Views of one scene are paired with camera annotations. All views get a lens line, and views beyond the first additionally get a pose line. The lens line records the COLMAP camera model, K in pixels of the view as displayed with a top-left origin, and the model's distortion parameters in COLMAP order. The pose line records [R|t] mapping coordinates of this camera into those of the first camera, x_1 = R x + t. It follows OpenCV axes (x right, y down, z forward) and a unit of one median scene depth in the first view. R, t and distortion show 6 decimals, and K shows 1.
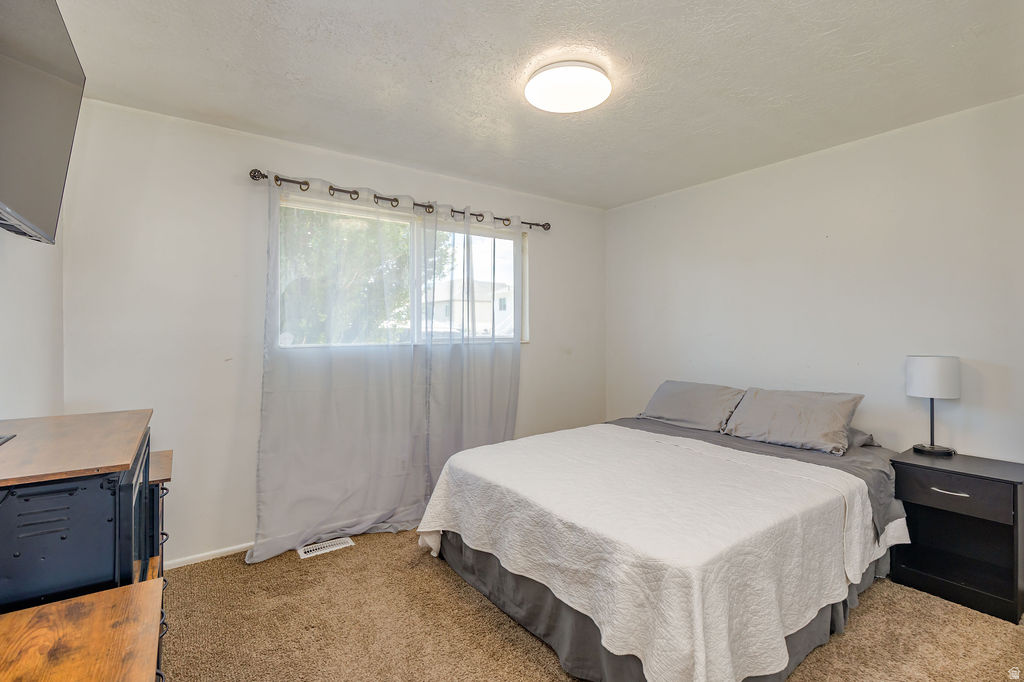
lens RADIAL K [[485.5, 0, 509.0], [0, 485.5, 336.5], [0, 0, 1]] dist [-0.000203, -0.000104]
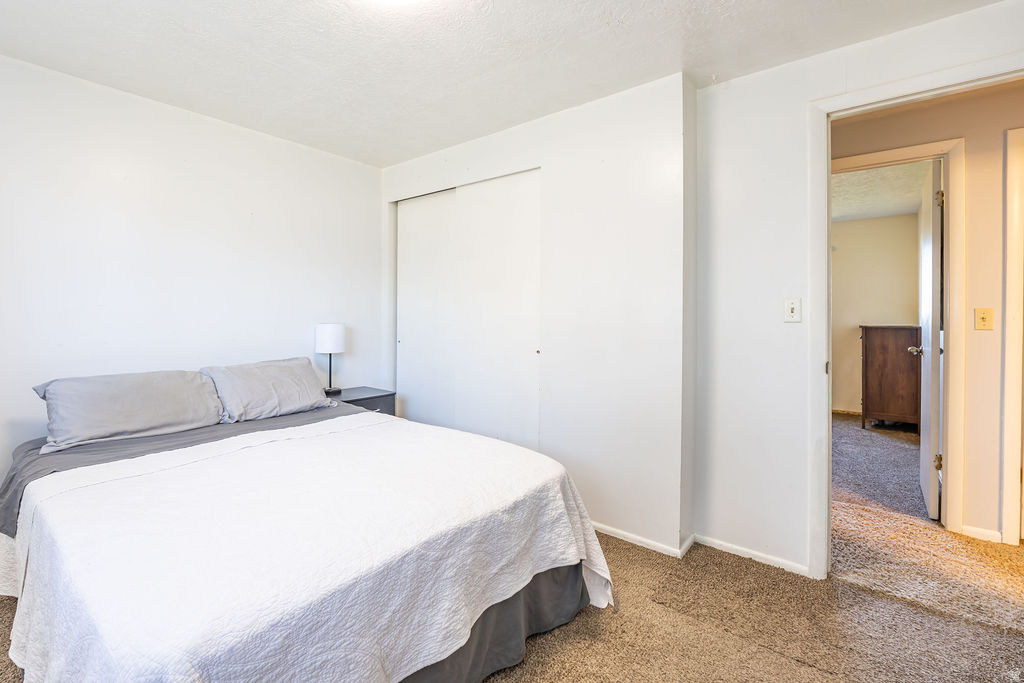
lens RADIAL K [[452.5, 0, 512.0], [0, 452.5, 341.5], [0, 0, 1]] dist [-0.000588, -0.000106]
pose [[-0.295336, -0.049473, 0.954112, -0.602373], [-0.004830, 0.998723, 0.050291, 0.035196], [-0.955381, 0.010244, -0.295198, 1.133360]]
